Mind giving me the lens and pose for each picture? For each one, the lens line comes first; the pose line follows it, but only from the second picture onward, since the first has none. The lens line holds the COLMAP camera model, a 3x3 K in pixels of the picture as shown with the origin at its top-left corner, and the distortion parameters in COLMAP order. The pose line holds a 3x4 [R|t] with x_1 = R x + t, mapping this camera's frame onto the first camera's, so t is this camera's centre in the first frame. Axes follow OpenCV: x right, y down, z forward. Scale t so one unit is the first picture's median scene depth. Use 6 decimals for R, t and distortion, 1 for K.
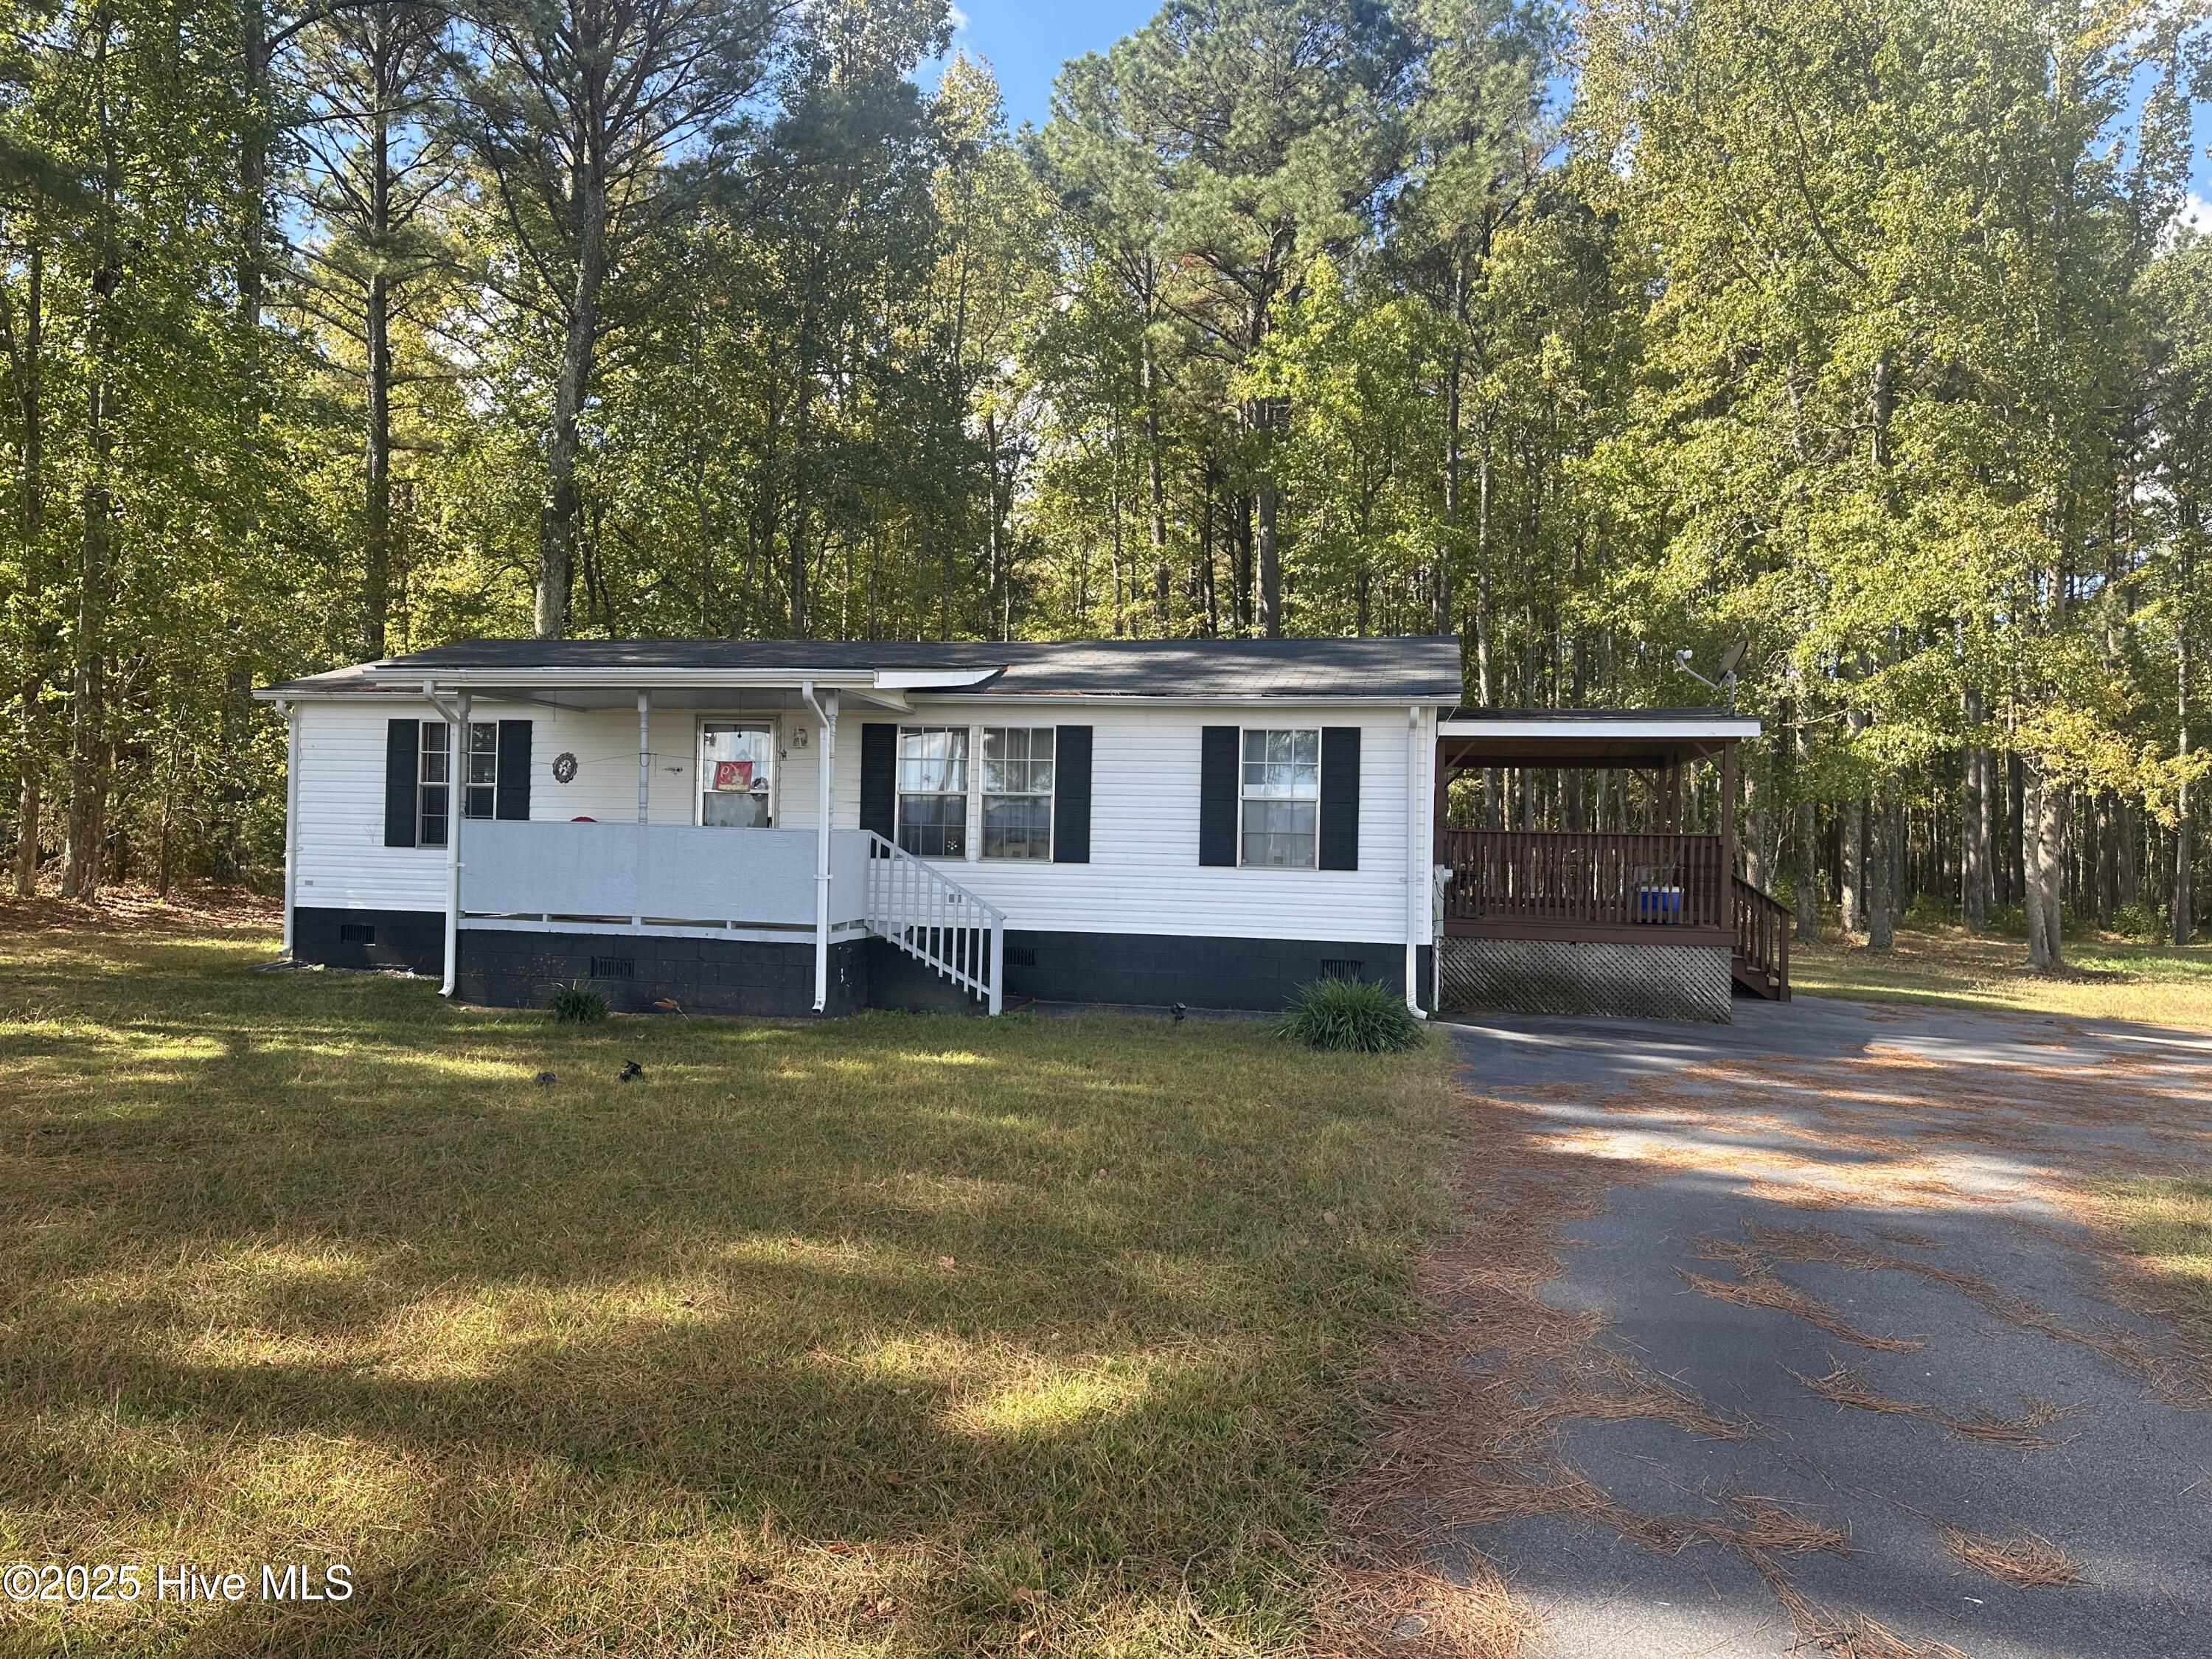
lens RADIAL K [[1566.4, 0, 1107.2], [0, 1566.4, 834.0], [0, 0, 1]] dist [0.046926, -0.037314]
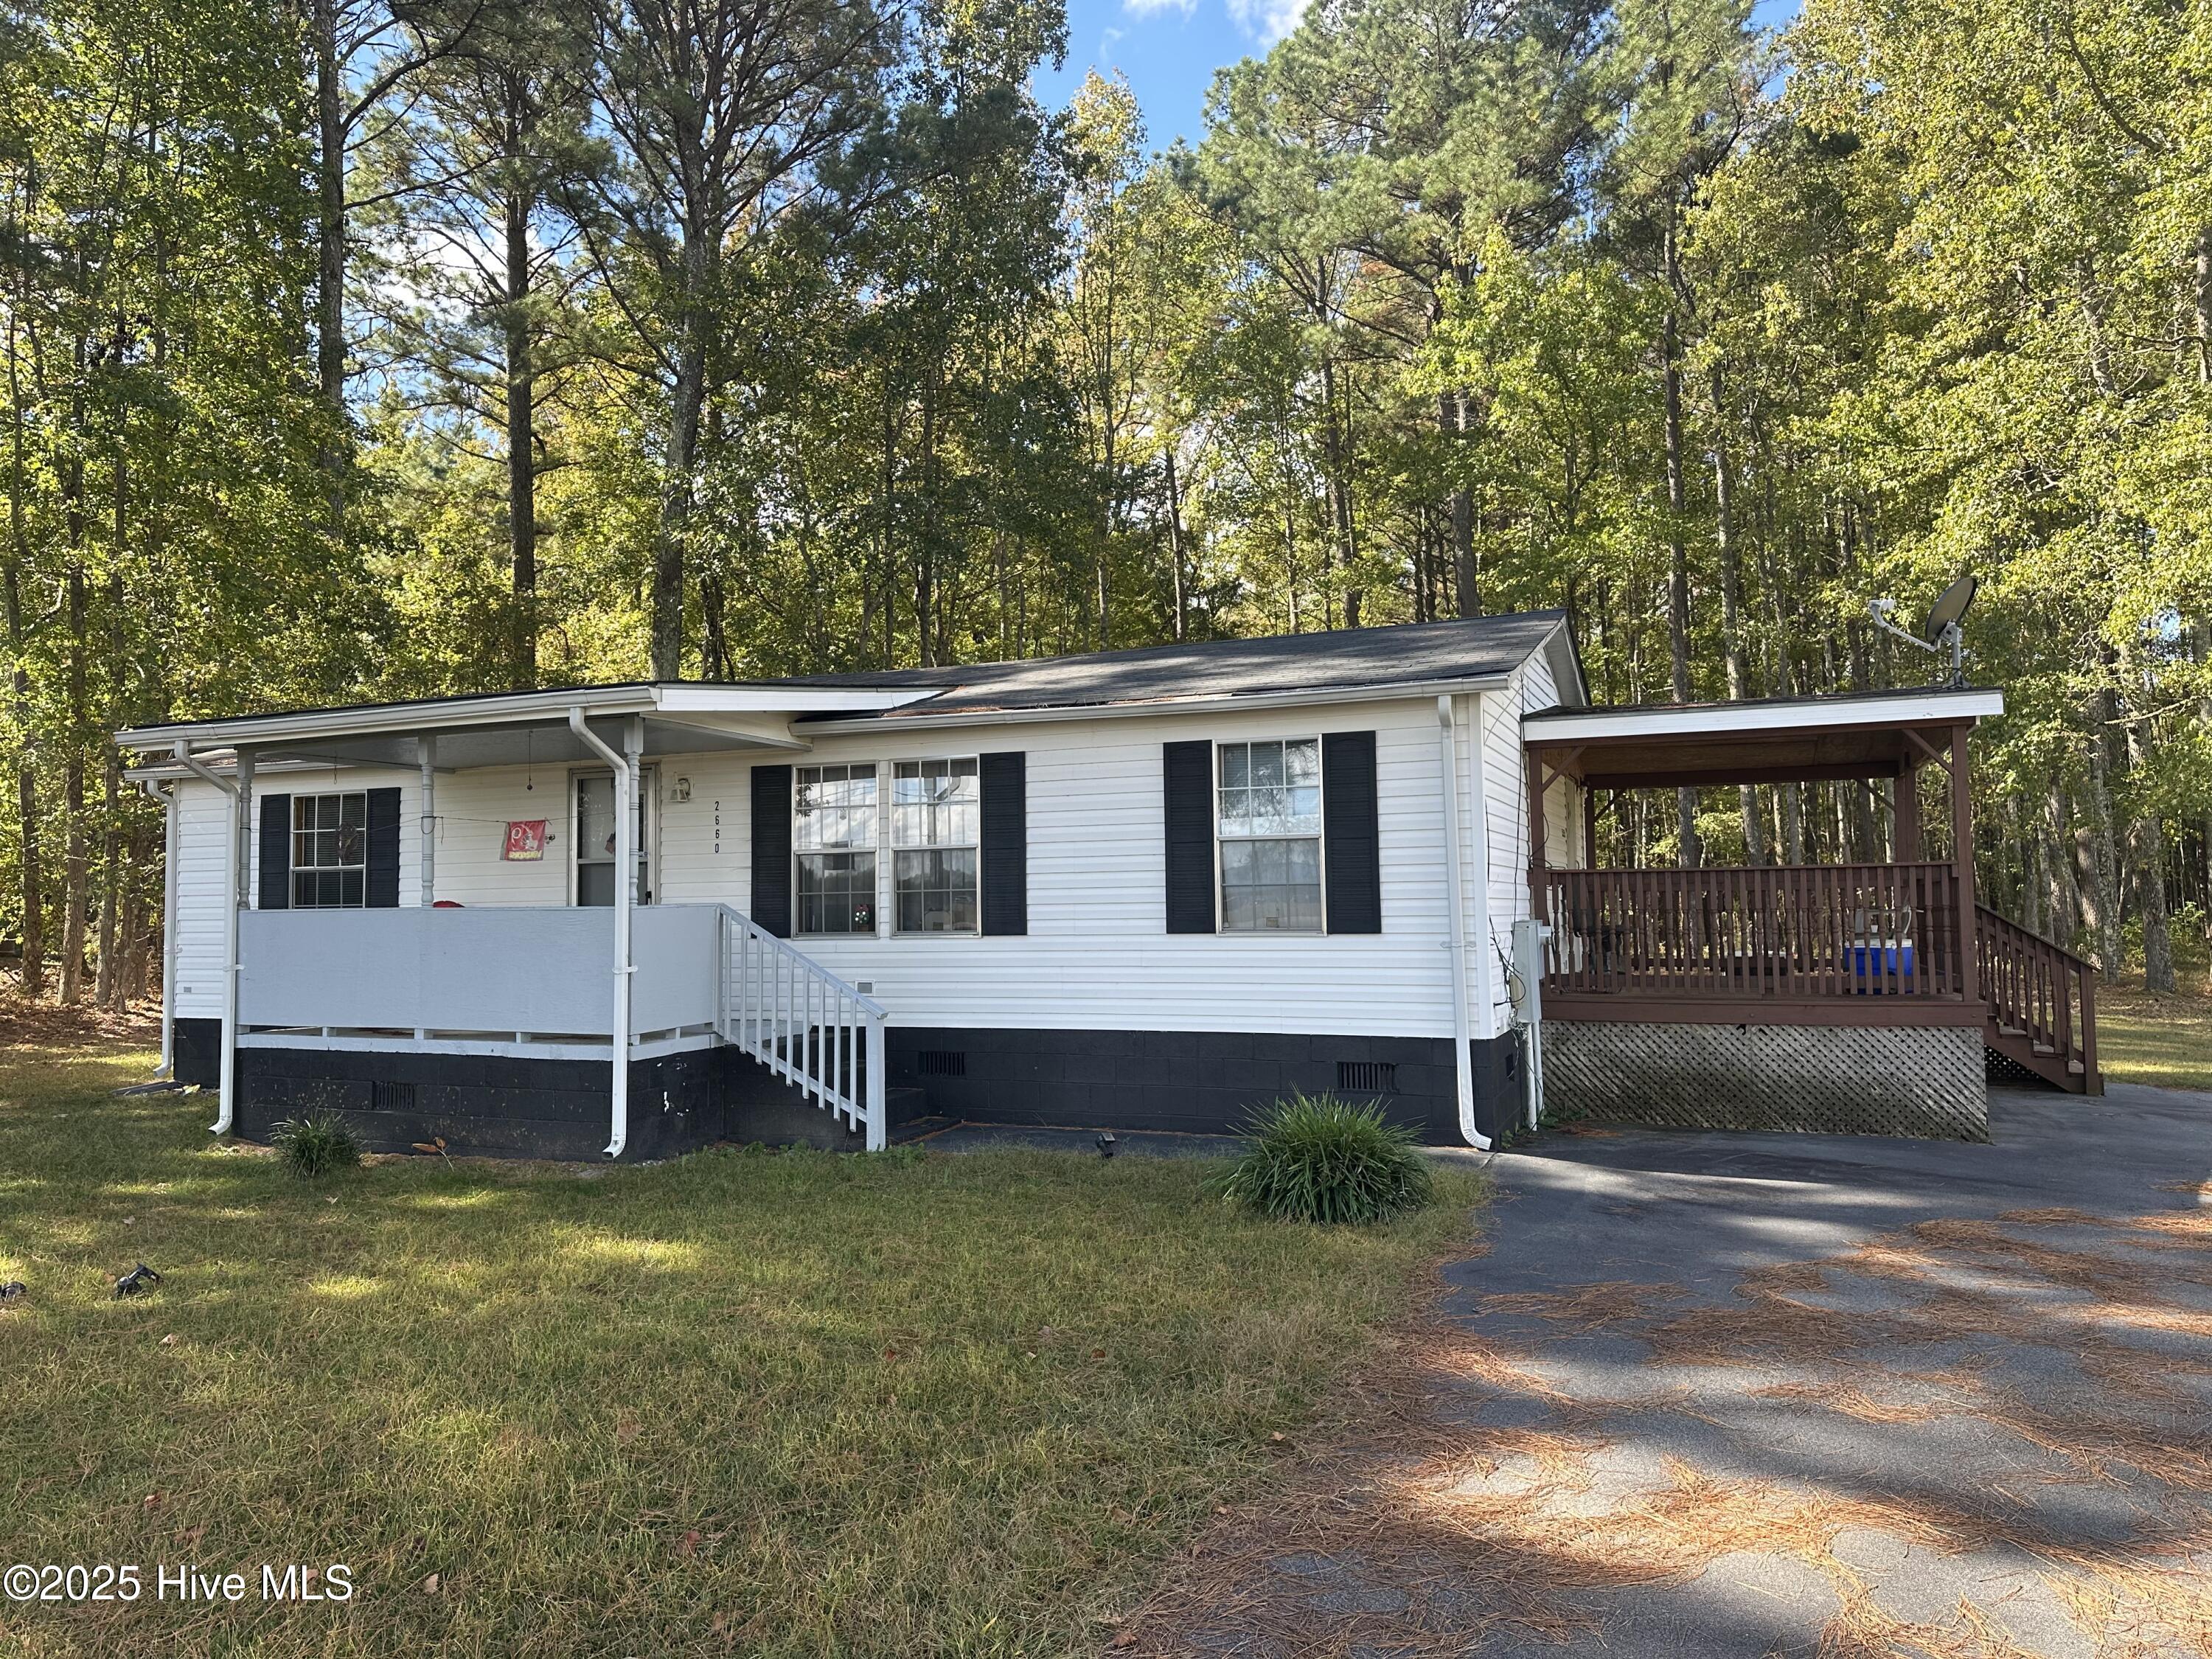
lens RADIAL K [[1550.0, 0, 1092.4], [0, 1550.0, 824.5], [0, 0, 1]] dist [0.036699, -0.033040]
pose [[0.981044, -0.047555, -0.187859, 0.088338], [0.038734, 0.997980, -0.050354, 0.002222], [0.189874, 0.042123, 0.980904, 0.157914]]
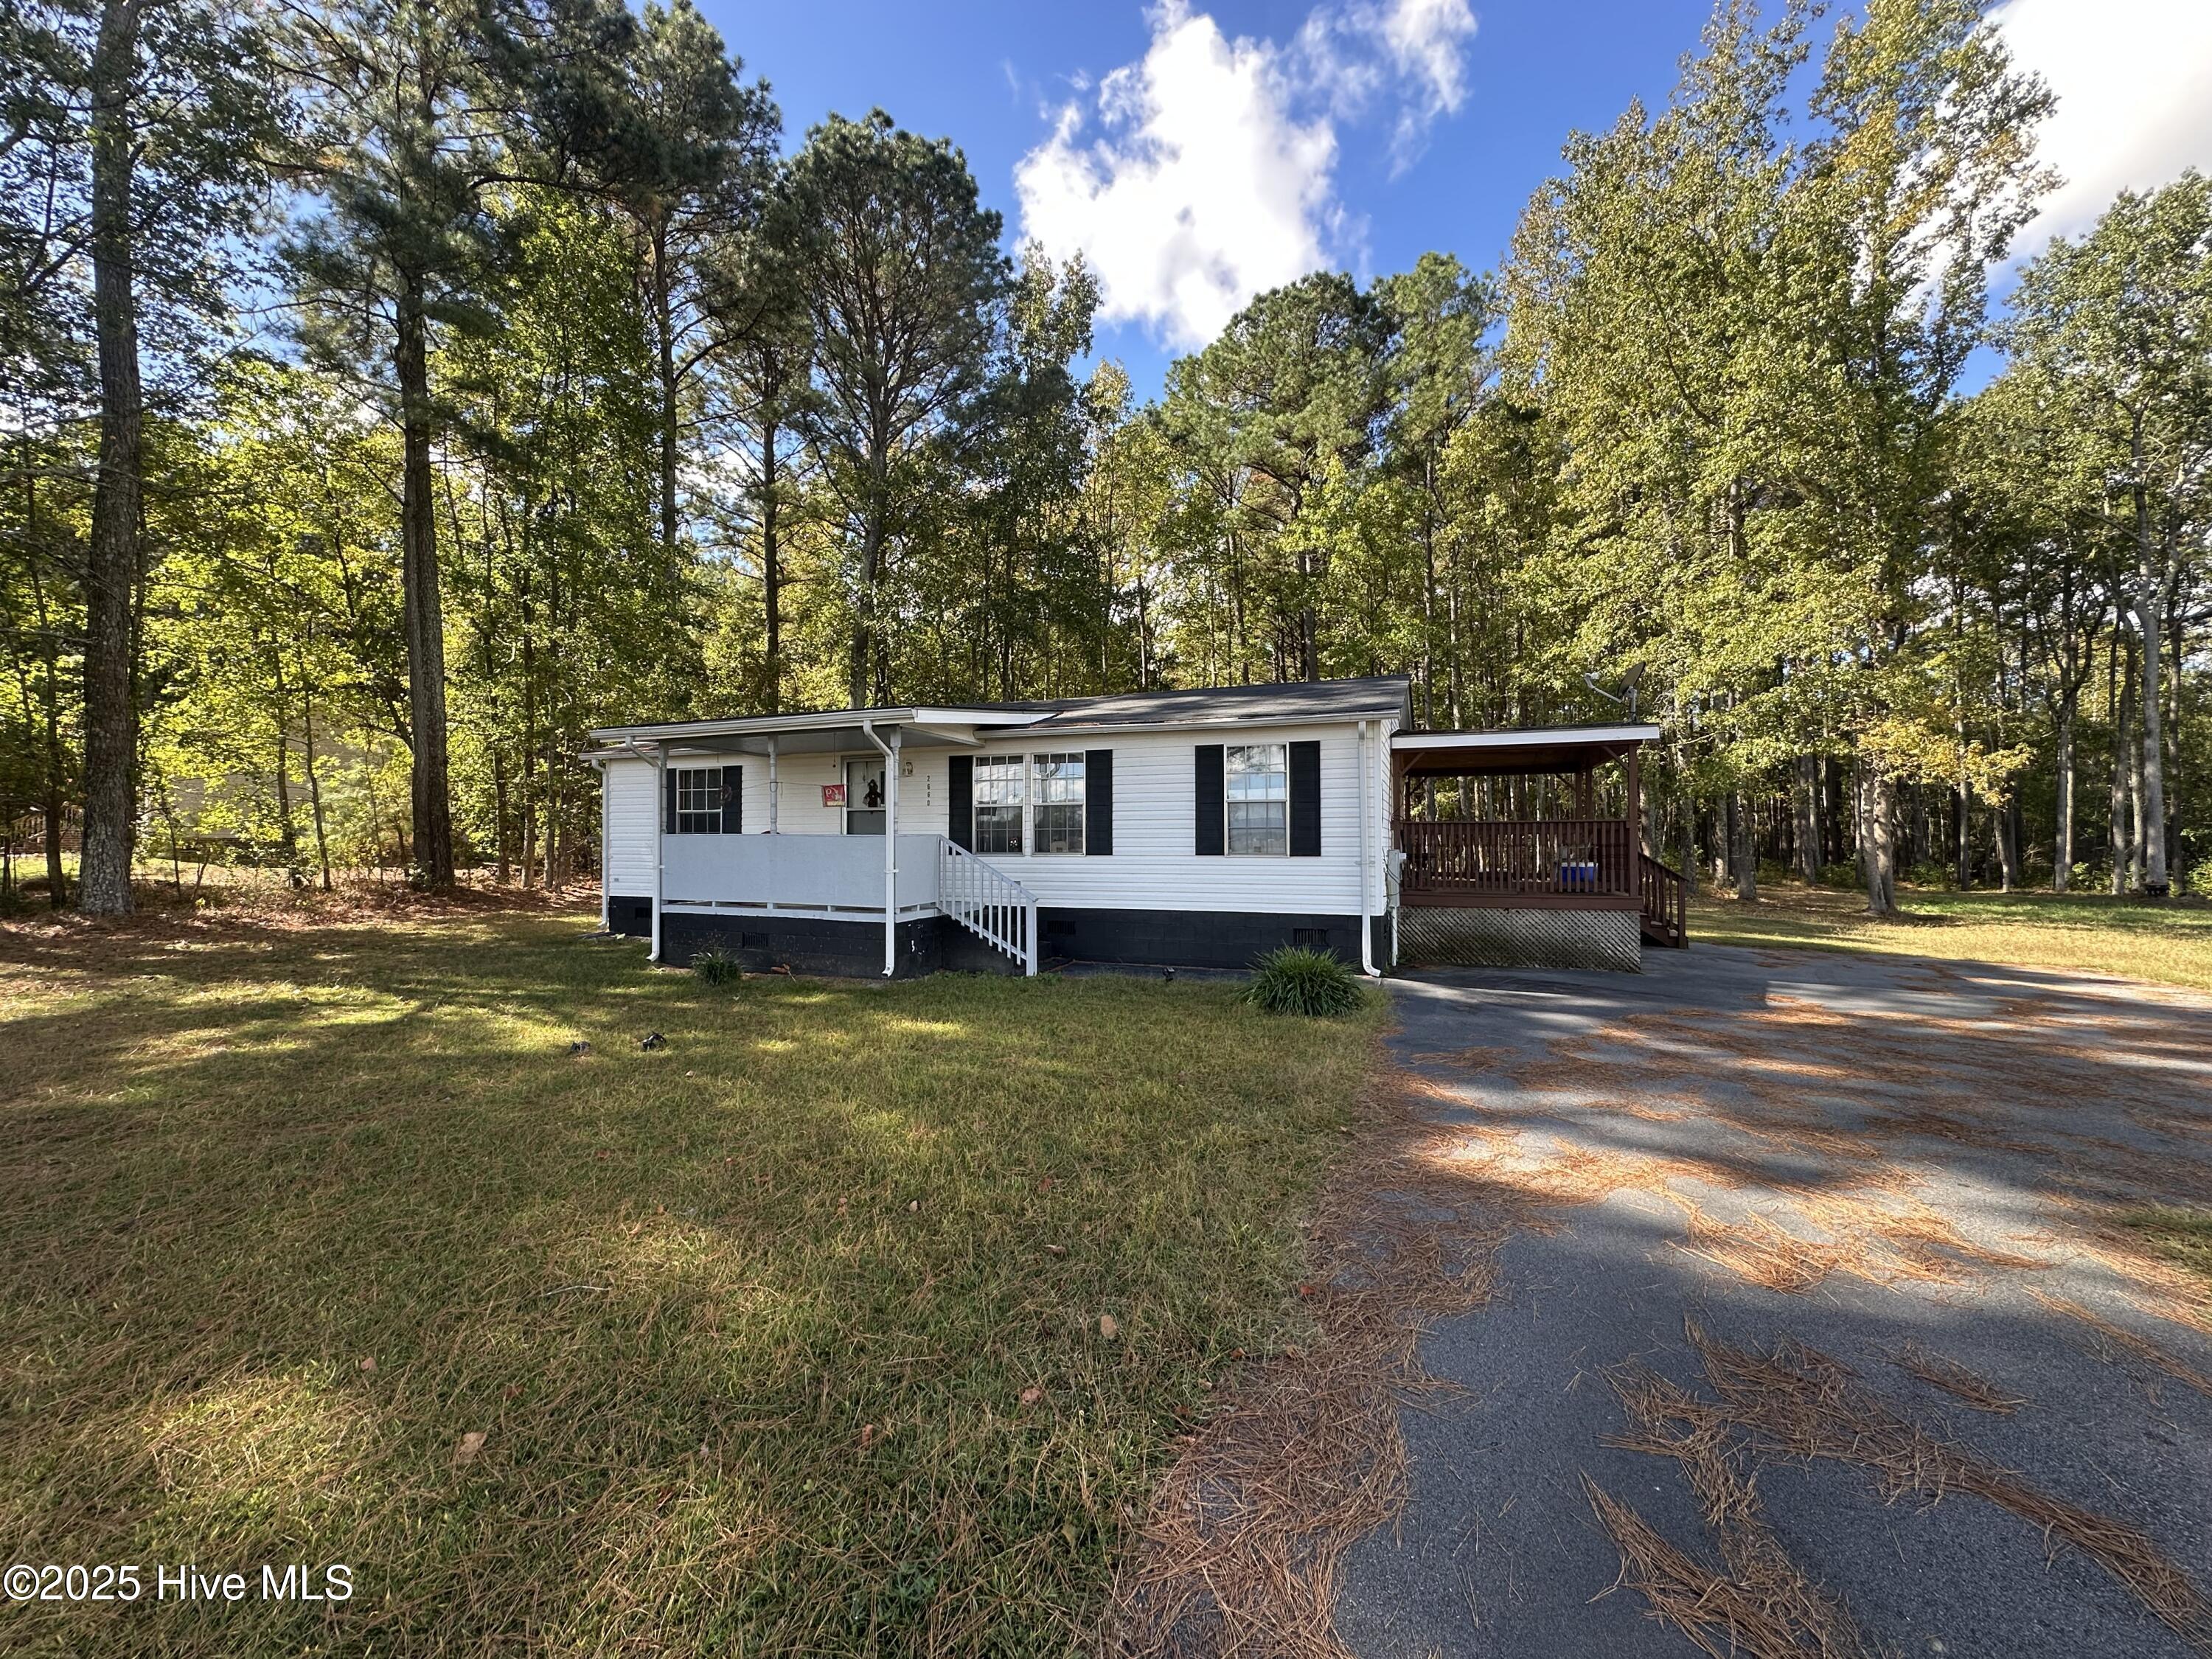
lens RADIAL K [[880.6, 0, 1104.0], [0, 880.6, 835.8], [0, 0, 1]] dist [-0.002026, -0.000498]
pose [[0.987249, -0.026346, -0.156989, 0.053717], [0.026168, 0.999652, -0.003198, 0.002686], [0.157018, -0.000951, 0.987595, 0.152393]]
